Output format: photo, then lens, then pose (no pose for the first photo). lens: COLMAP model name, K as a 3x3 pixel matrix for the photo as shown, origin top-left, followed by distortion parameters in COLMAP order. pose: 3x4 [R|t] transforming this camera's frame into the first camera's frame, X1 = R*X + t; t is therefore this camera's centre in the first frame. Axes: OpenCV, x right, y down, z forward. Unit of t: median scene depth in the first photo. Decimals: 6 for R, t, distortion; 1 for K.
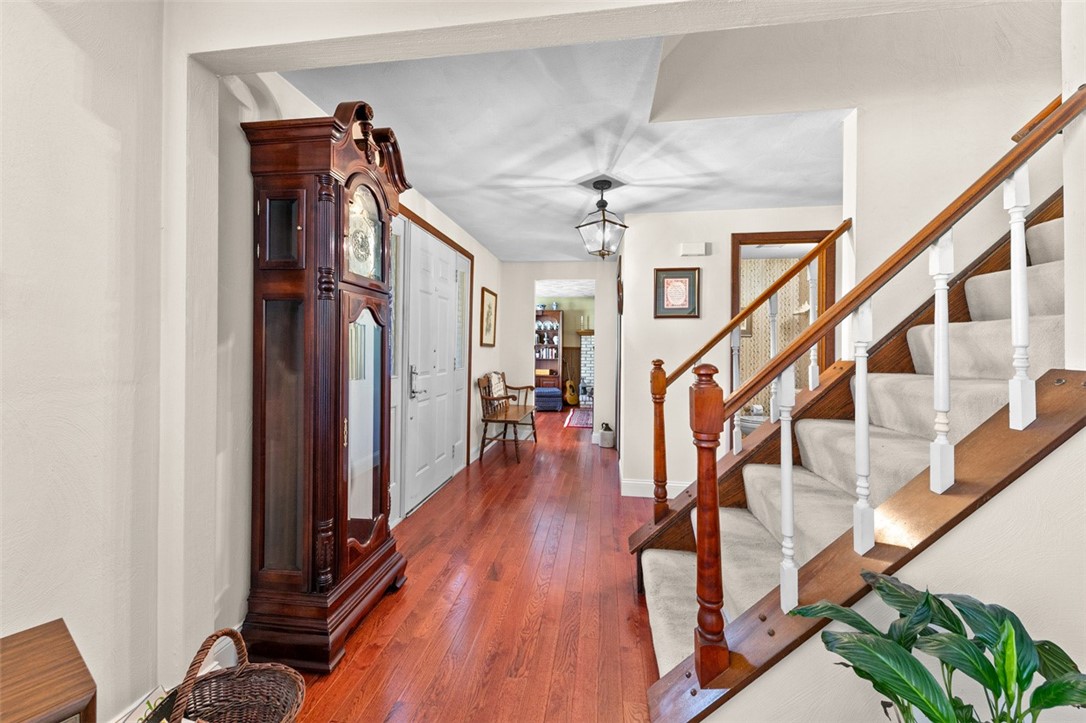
lens RADIAL K [[422.2, 0, 543.0], [0, 422.2, 361.5], [0, 0, 1]] dist [0.000215, 0.000030]
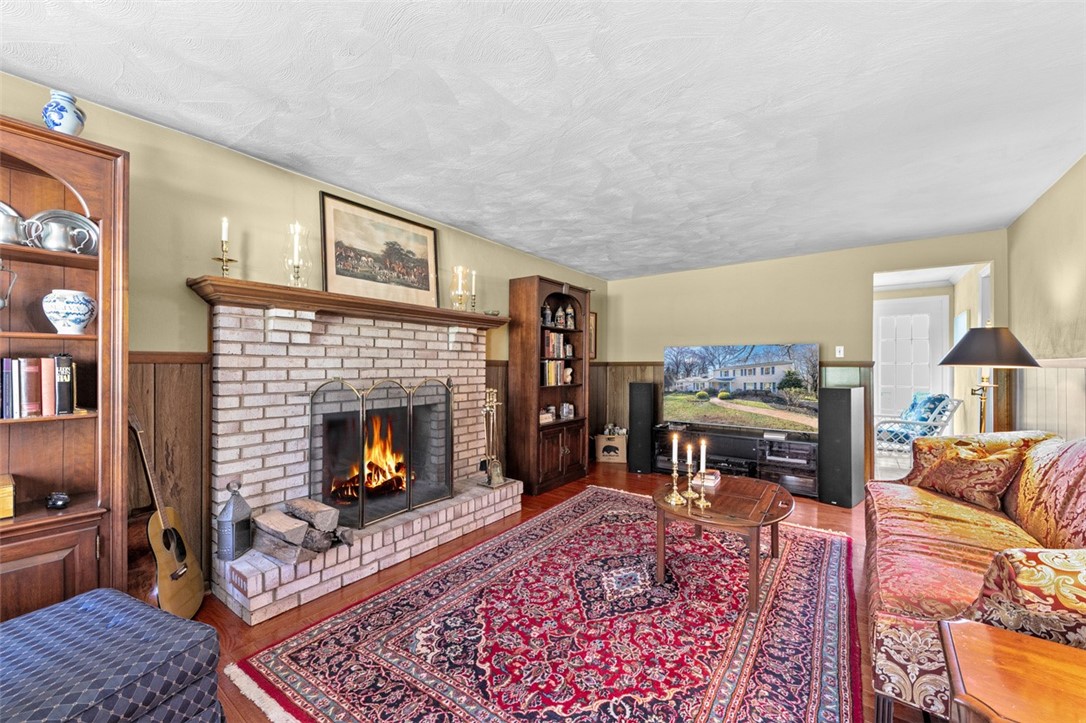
lens RADIAL K [[422.2, 0, 543.0], [0, 422.2, 361.5], [0, 0, 1]] dist [0.000215, 0.000030]
pose [[0.477153, 0.001574, 0.878819, -0.032606], [-0.000345, 0.999999, -0.001604, -0.028816], [-0.878820, 0.000462, 0.477153, 0.729488]]
